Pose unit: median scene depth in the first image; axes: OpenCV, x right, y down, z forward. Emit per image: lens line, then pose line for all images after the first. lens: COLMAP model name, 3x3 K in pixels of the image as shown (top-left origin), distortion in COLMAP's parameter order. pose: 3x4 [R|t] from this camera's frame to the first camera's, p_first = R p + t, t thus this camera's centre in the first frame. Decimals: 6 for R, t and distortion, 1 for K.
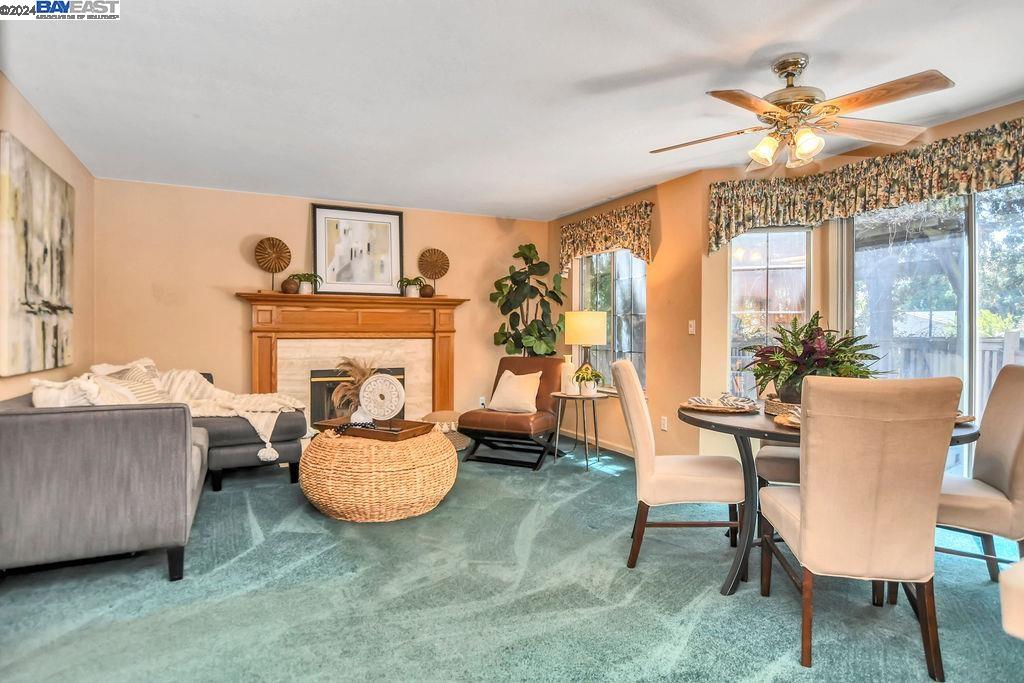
lens RADIAL K [[558.5, 0, 519.8], [0, 558.5, 336.2], [0, 0, 1]] dist [-0.013526, 0.003167]
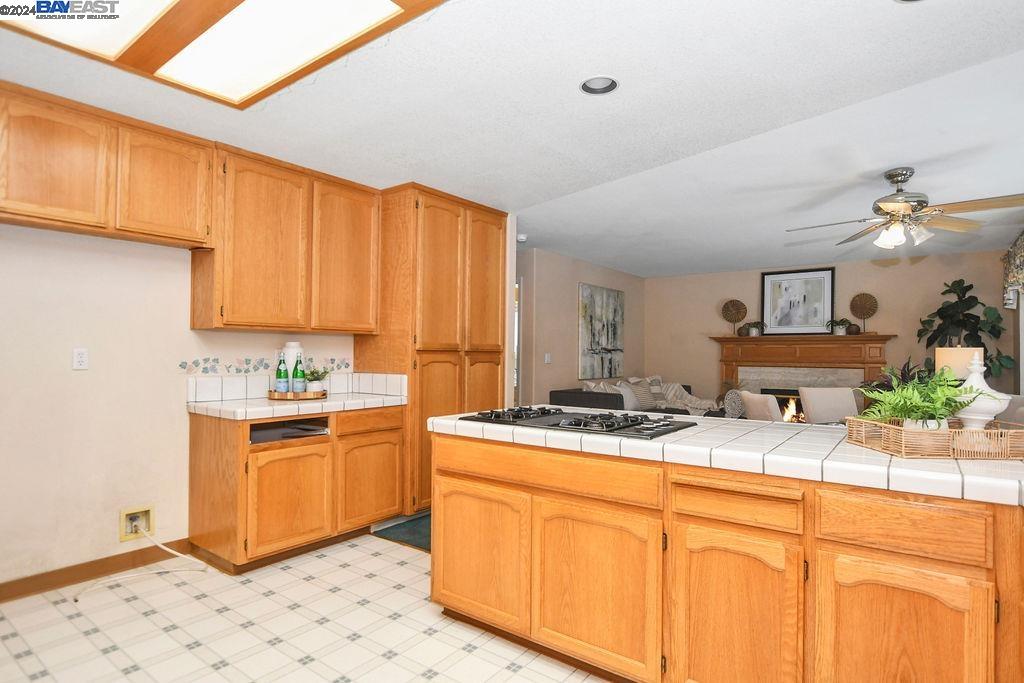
lens RADIAL K [[558.5, 0, 513.7], [0, 558.5, 346.1], [0, 0, 1]] dist [-0.013526, 0.003167]
pose [[0.453269, -0.009884, -0.891319, 0.621320], [-0.012006, 0.999780, -0.017193, -0.016421], [0.891293, 0.018494, 0.453050, -0.220793]]
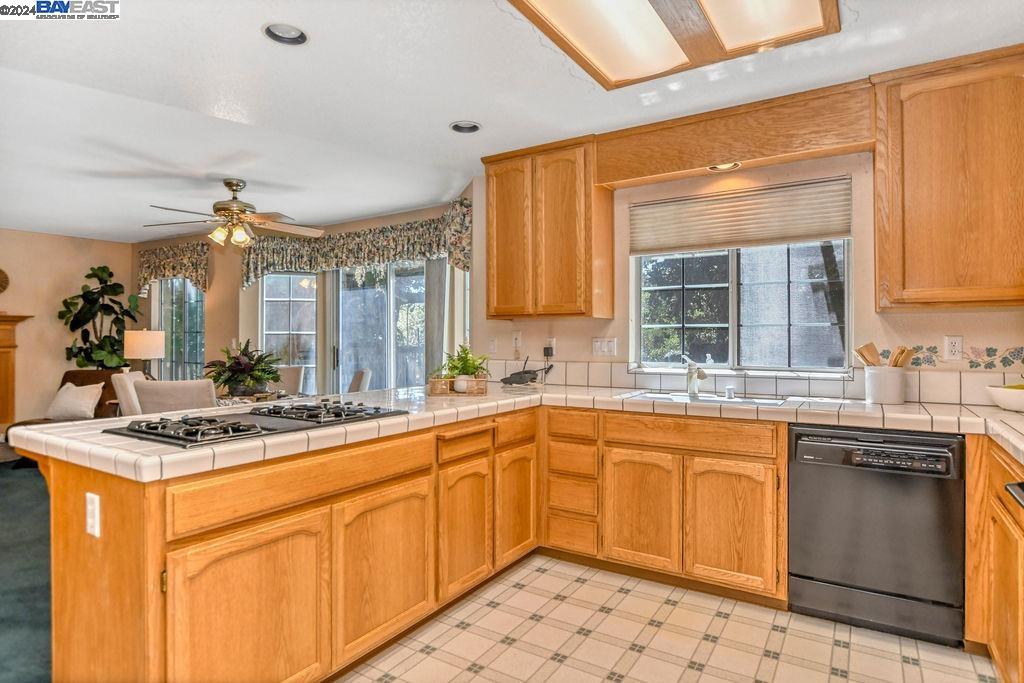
lens RADIAL K [[558.5, 0, 507.2], [0, 558.5, 338.6], [0, 0, 1]] dist [-0.013526, 0.003167]
pose [[0.866131, -0.007825, 0.499756, 0.177688], [0.008792, 0.999961, 0.000418, -0.018475], [-0.499740, 0.004032, 0.866166, -0.381783]]
